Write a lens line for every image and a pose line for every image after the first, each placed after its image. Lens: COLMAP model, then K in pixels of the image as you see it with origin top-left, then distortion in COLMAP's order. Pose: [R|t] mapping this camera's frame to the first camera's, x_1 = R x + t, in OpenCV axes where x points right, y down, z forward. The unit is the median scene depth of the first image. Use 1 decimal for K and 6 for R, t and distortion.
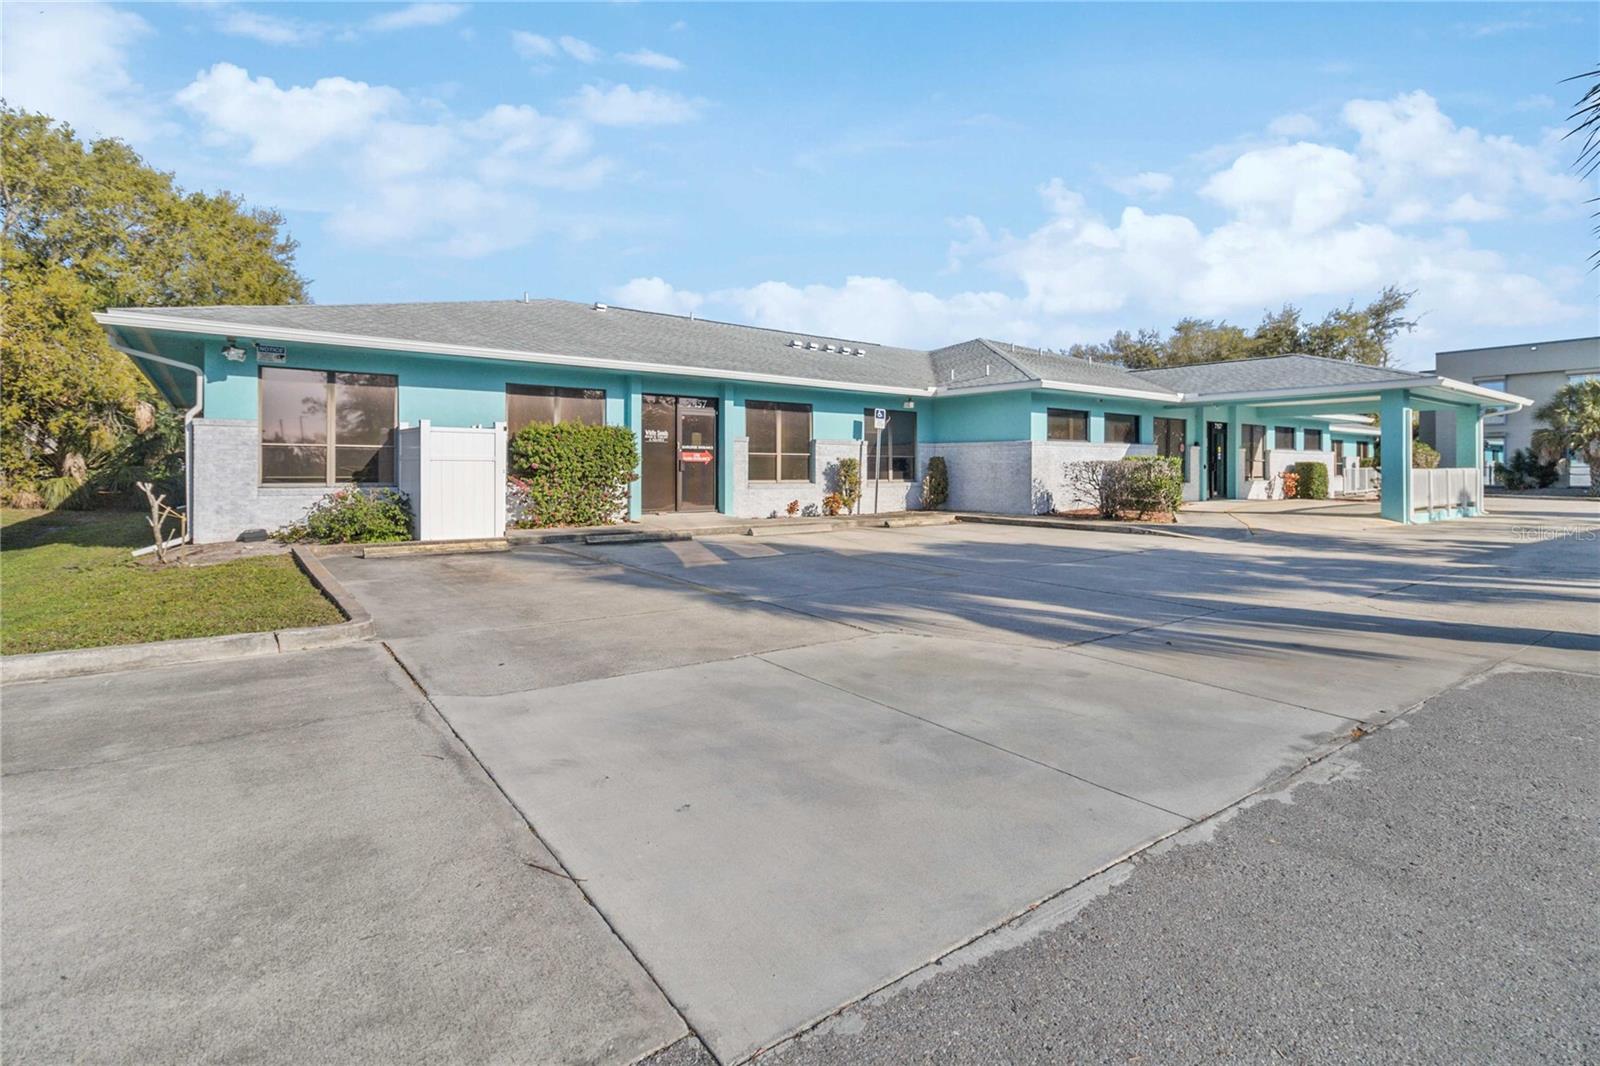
lens RADIAL K [[764.9, 0, 803.1], [0, 764.9, 472.8], [0, 0, 1]] dist [0.000412, 0.001401]
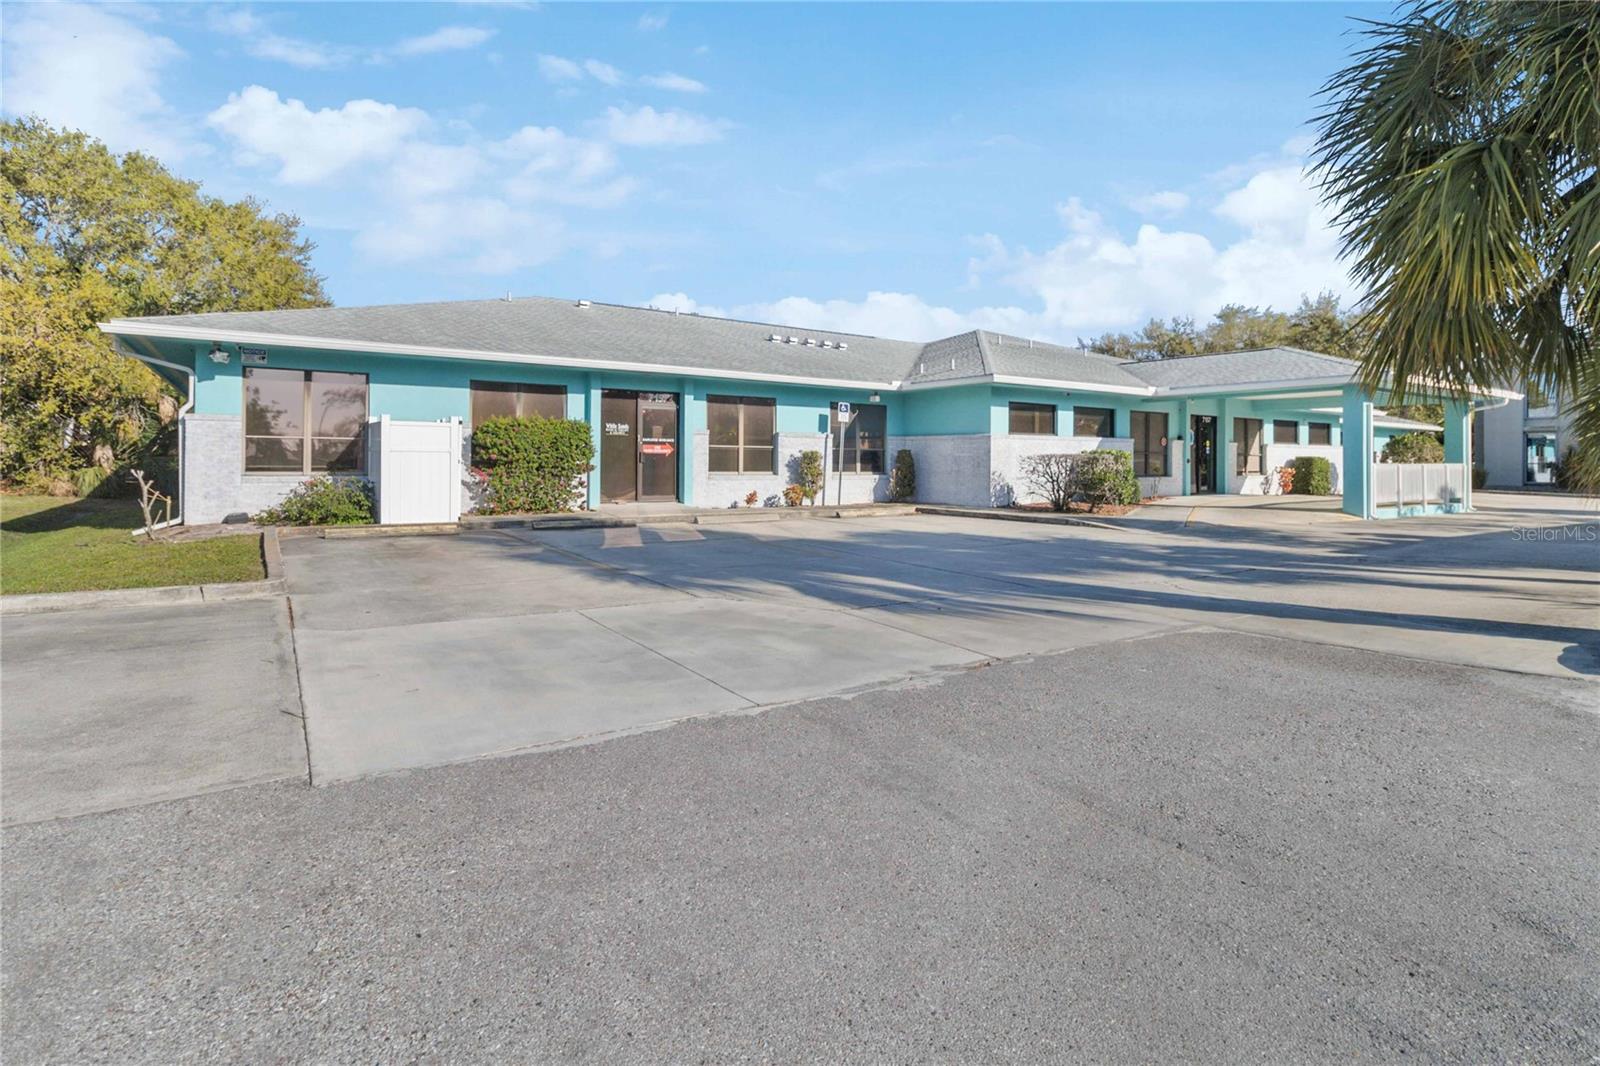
lens RADIAL K [[804.8, 0, 799.4], [0, 804.8, 460.4], [0, 0, 1]] dist [-0.001896, -0.001663]
pose [[0.998217, 0.003318, -0.059601, 0.106555], [-0.003817, 0.999959, -0.008264, 0.002537], [0.059571, 0.008477, 0.998188, -0.076014]]
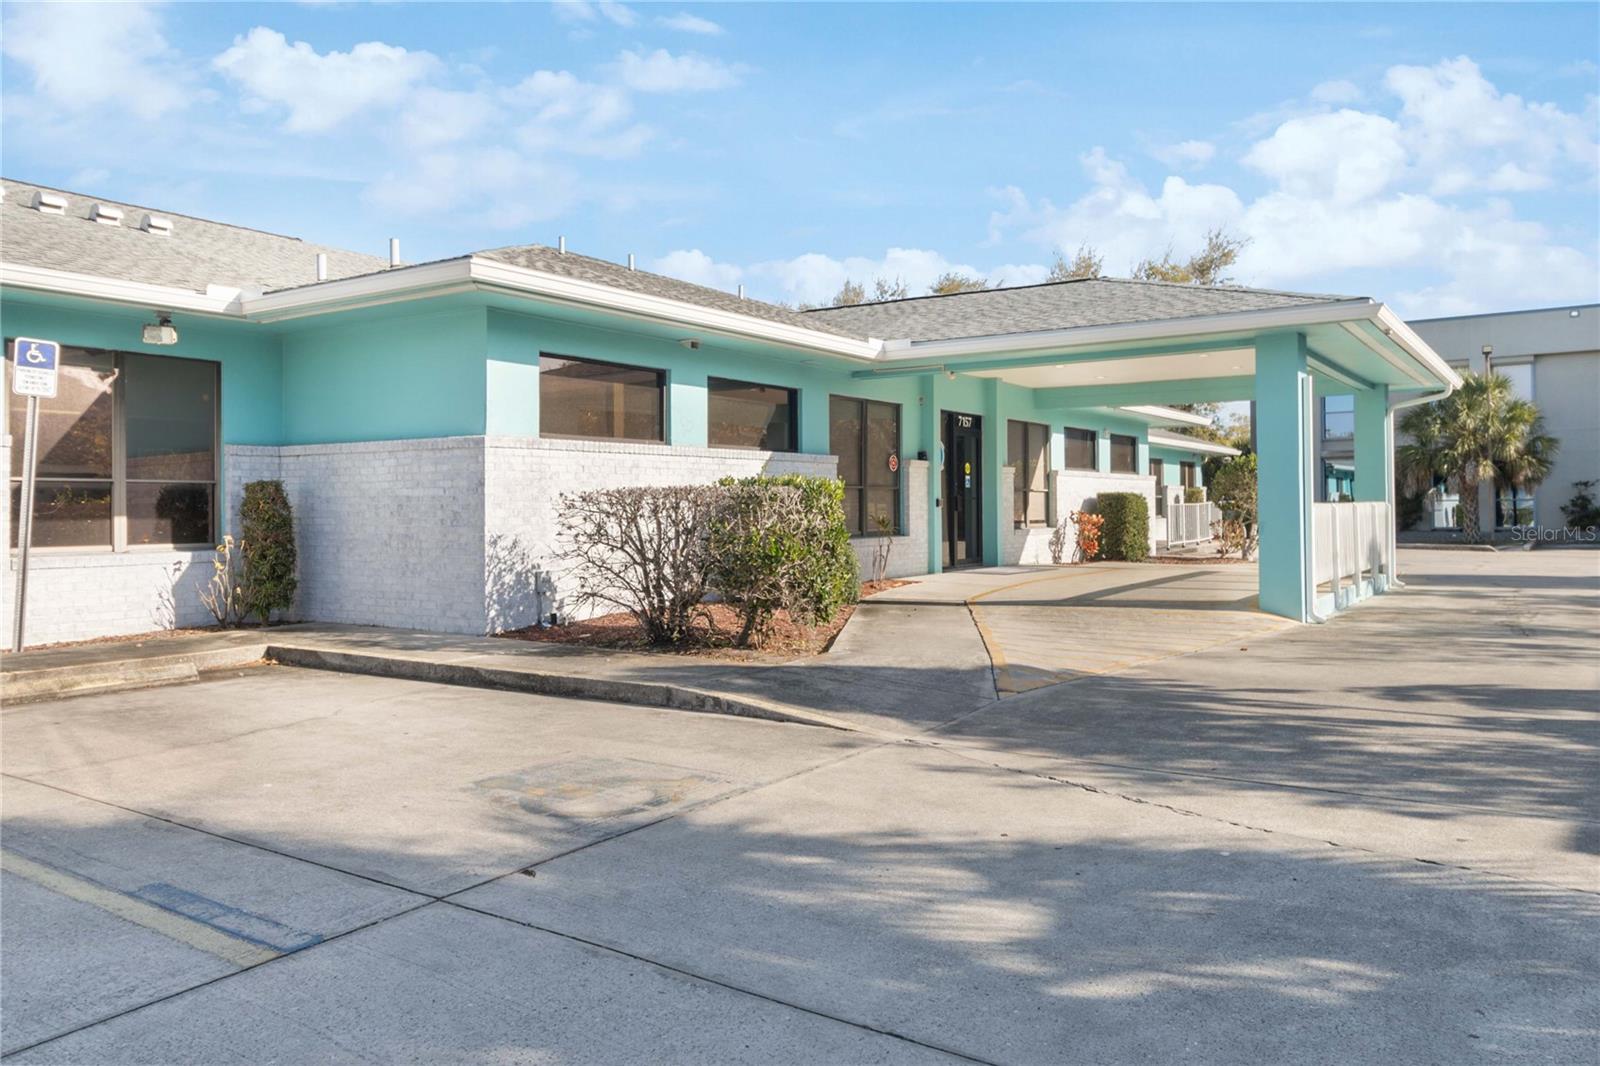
lens RADIAL K [[1156.6, 0, 833.5], [0, 1156.6, 532.0], [0, 0, 1]] dist [0.003817, 0.004194]
pose [[0.940058, -0.015797, 0.340650, 0.258336], [0.011113, 0.999815, 0.015700, -0.001844], [-0.340835, -0.010973, 0.940059, 0.403502]]
